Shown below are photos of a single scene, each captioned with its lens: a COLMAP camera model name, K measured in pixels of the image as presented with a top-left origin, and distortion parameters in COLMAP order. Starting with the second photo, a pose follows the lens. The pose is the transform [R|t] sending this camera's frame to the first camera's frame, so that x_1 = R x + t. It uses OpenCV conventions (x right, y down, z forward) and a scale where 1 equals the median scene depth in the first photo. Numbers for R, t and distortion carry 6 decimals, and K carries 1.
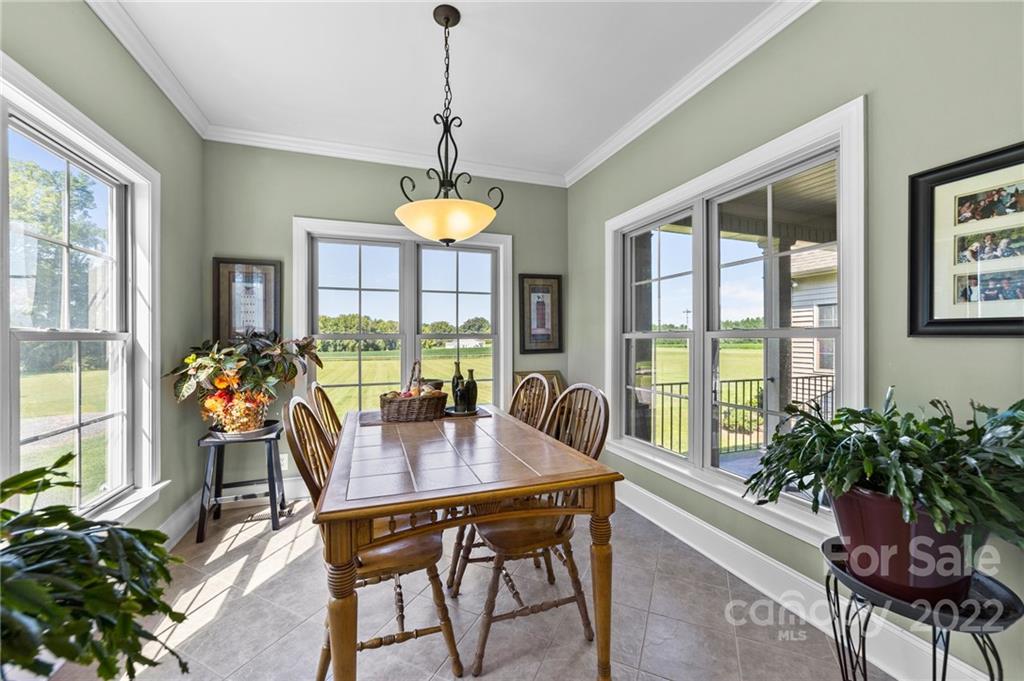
lens RADIAL K [[395.4, 0, 510.4], [0, 395.4, 337.5], [0, 0, 1]] dist [-0.015374, 0.003064]
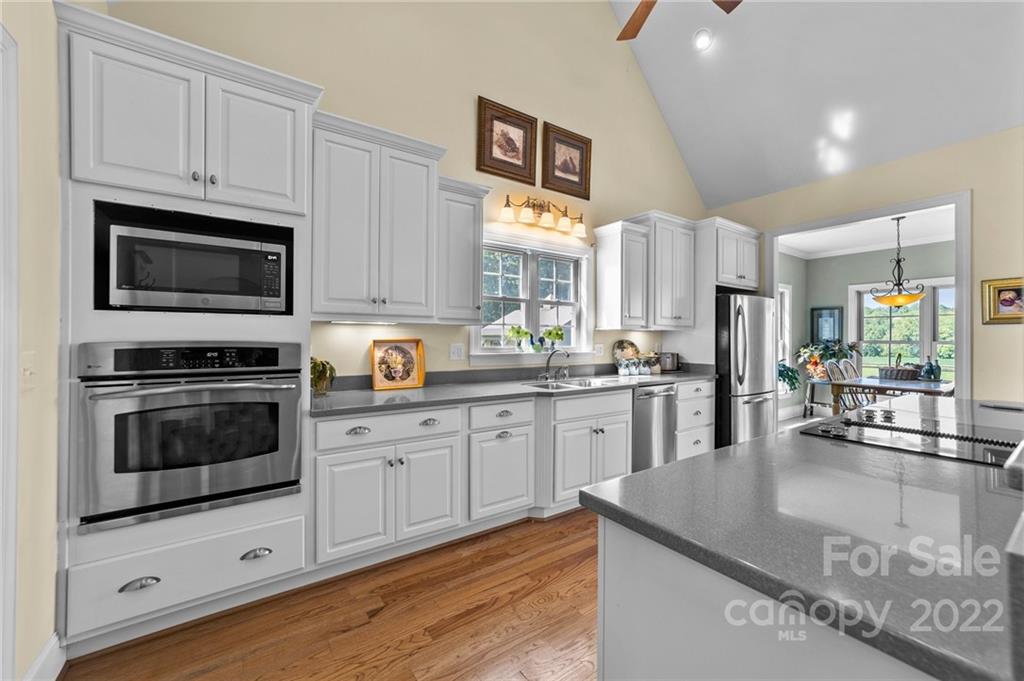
lens RADIAL K [[395.4, 0, 508.0], [0, 395.4, 335.4], [0, 0, 1]] dist [-0.015374, 0.003064]
pose [[0.243020, -0.000086, -0.970021, 1.178792], [-0.009694, 0.999950, -0.002517, -0.015167], [0.969973, 0.010015, 0.243007, -1.453678]]
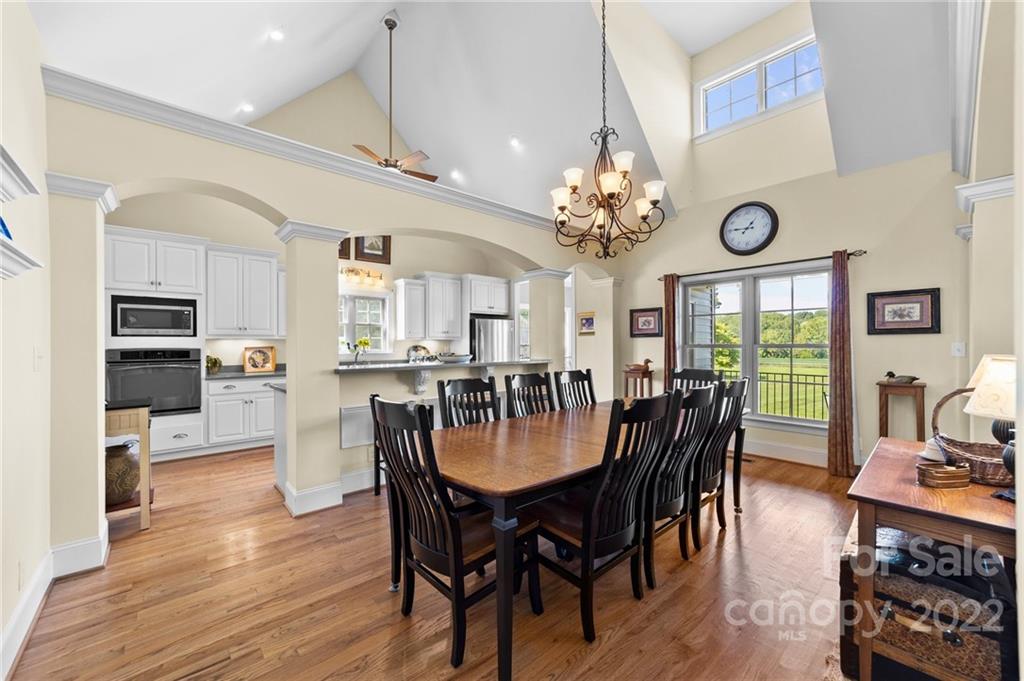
lens RADIAL K [[395.4, 0, 512.9], [0, 395.4, 340.5], [0, 0, 1]] dist [-0.015374, 0.003064]
pose [[0.384249, -0.004448, -0.923219, 2.442756], [-0.000092, 0.999988, -0.004856, -0.025847], [0.923229, 0.001950, 0.384244, -1.059097]]
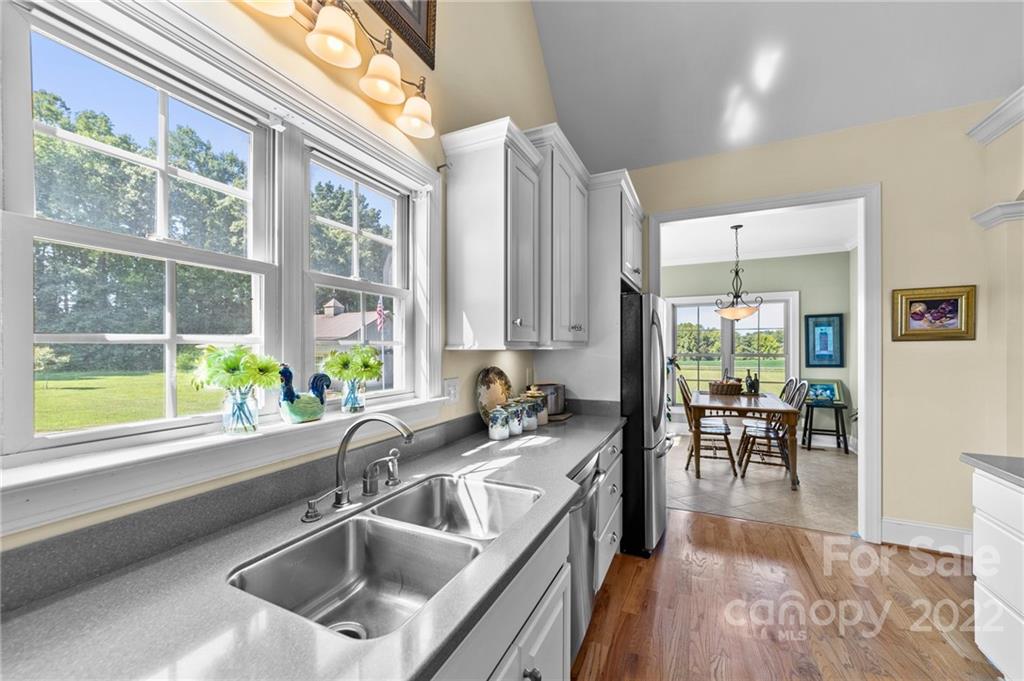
lens RADIAL K [[395.4, 0, 513.0], [0, 395.4, 347.5], [0, 0, 1]] dist [-0.015374, 0.003064]
pose [[0.703978, 0.002070, -0.710219, 0.414090], [-0.001381, 0.999998, 0.001546, -0.048876], [0.710221, -0.000108, 0.703979, -1.189383]]
